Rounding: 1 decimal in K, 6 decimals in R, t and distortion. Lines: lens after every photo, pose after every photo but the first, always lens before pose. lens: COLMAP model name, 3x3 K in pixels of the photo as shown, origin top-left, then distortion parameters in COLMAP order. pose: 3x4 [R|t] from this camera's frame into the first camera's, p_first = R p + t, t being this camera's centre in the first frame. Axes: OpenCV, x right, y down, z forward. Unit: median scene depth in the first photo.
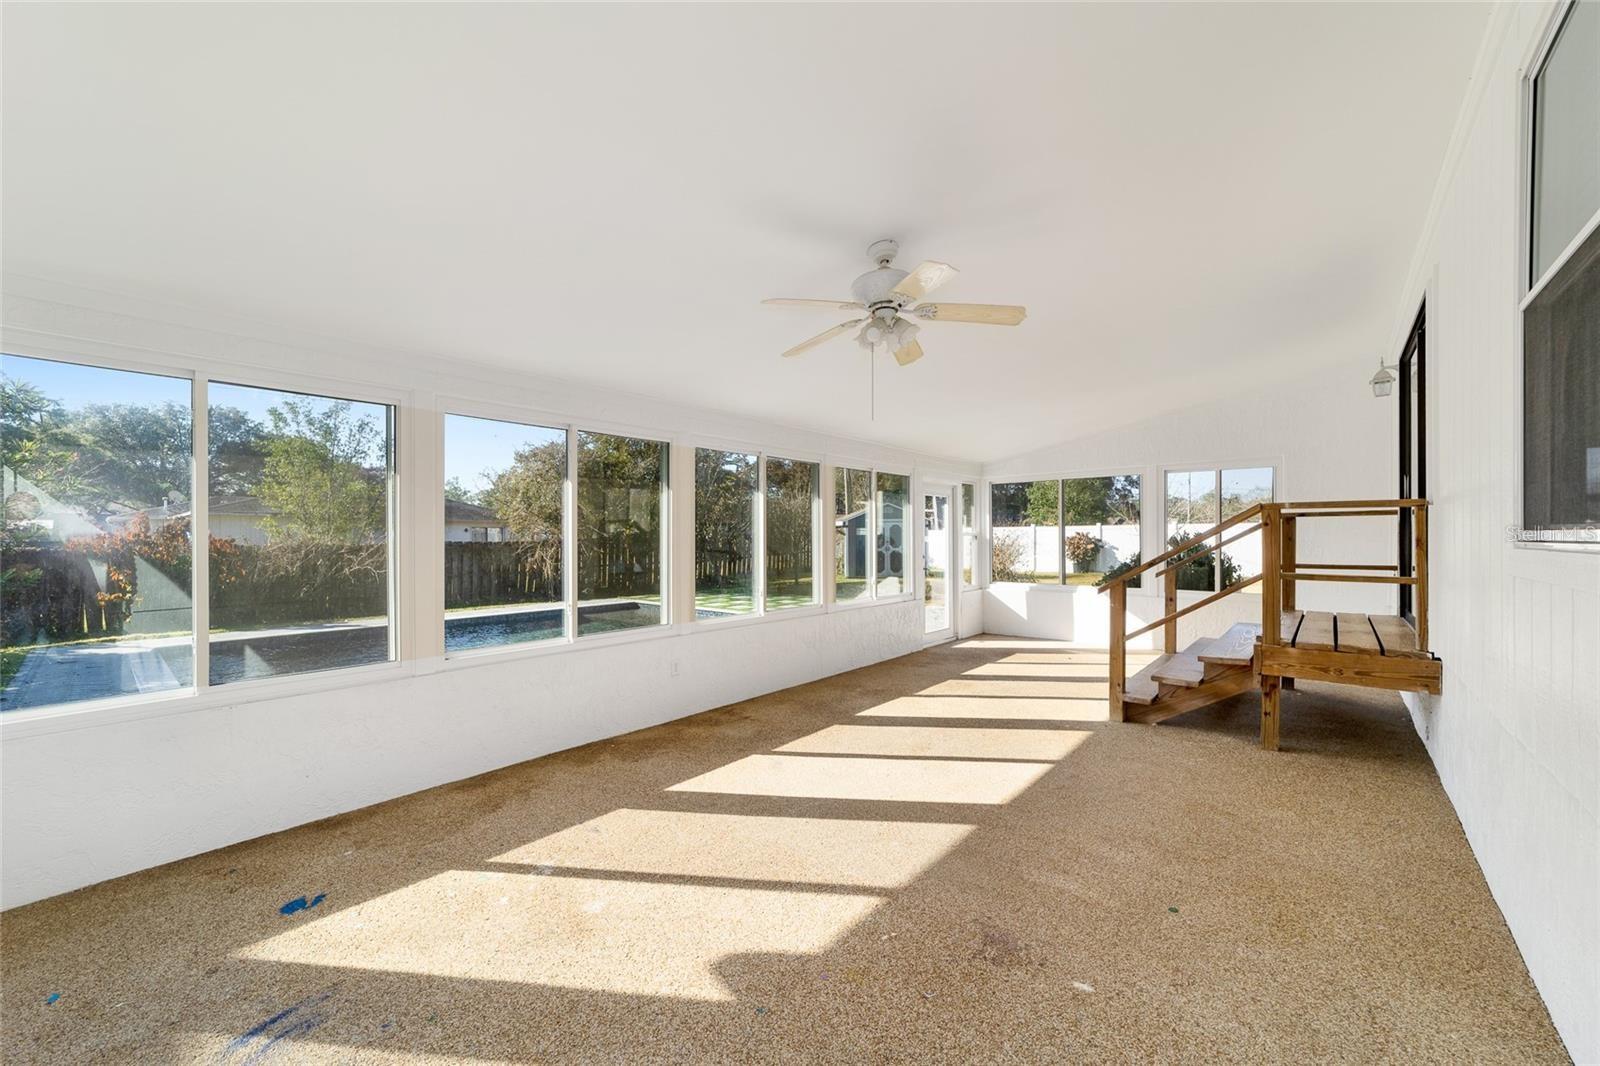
lens RADIAL K [[622.0, 0, 794.8], [0, 622.0, 533.4], [0, 0, 1]] dist [-0.002112, 0.000767]
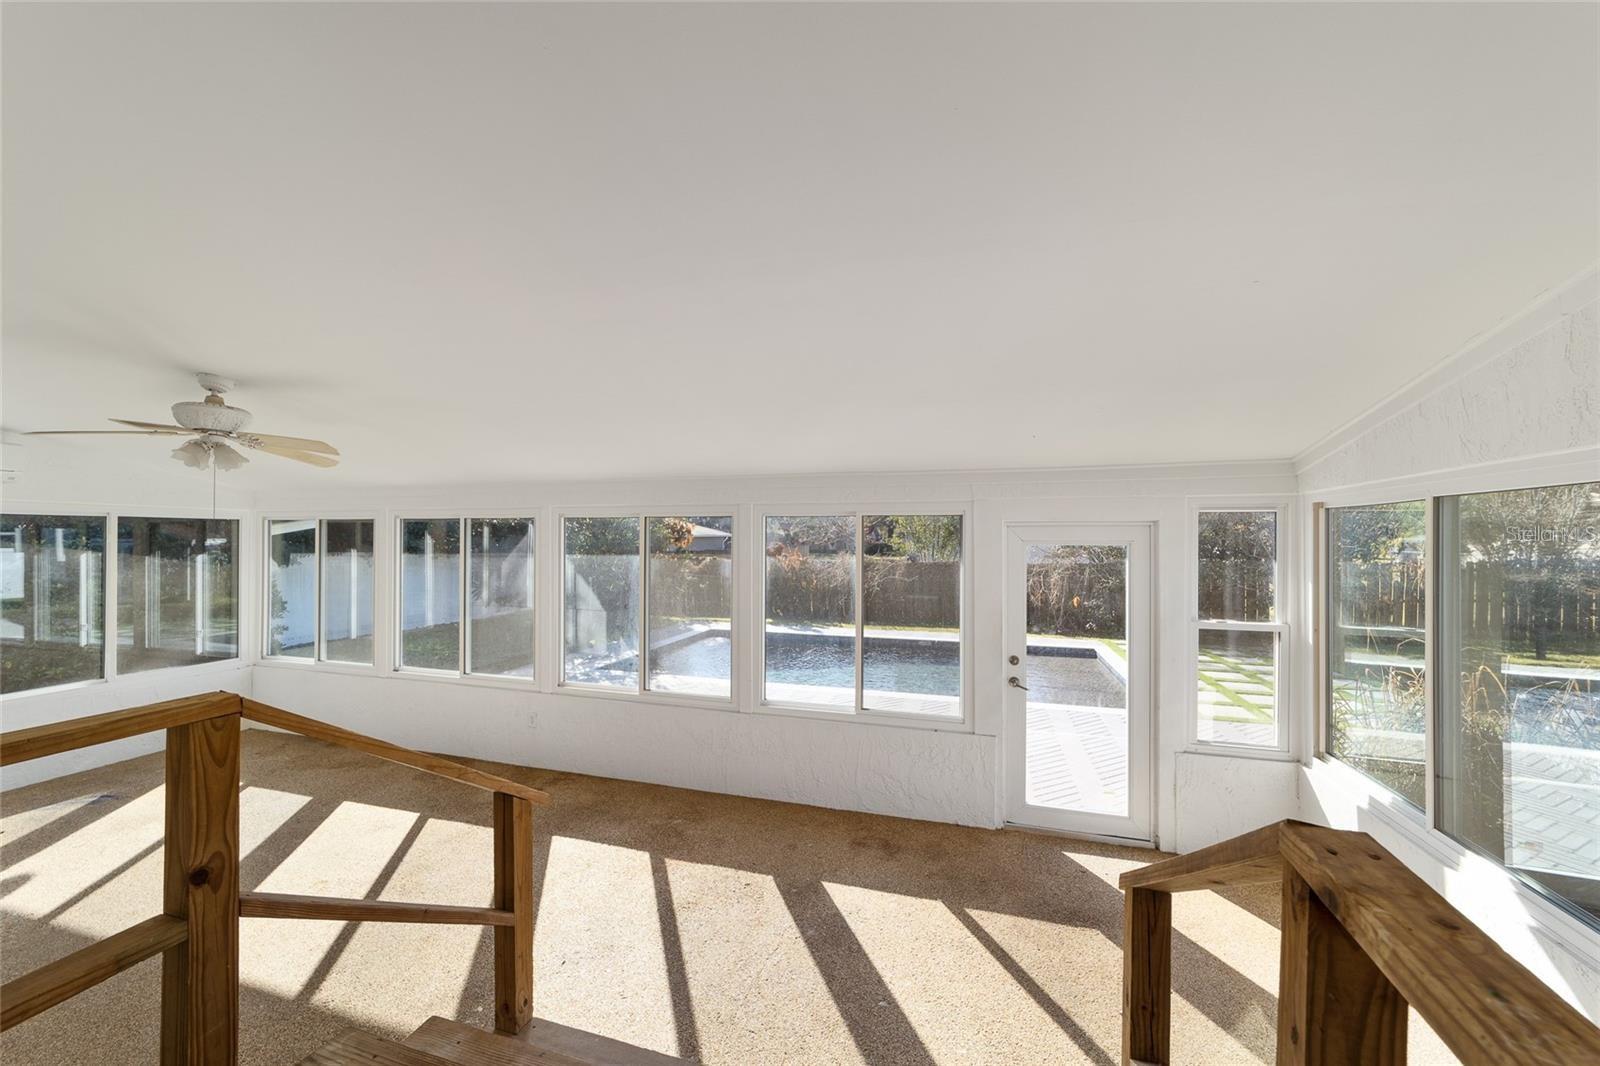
lens RADIAL K [[698.6, 0, 791.0], [0, 698.6, 532.4], [0, 0, 1]] dist [-0.008462, 0.000151]
pose [[0.380729, -0.002292, -0.924684, 1.021270], [-0.006612, 0.999965, -0.005200, -0.075445], [0.924663, 0.008094, 0.380700, 0.974645]]
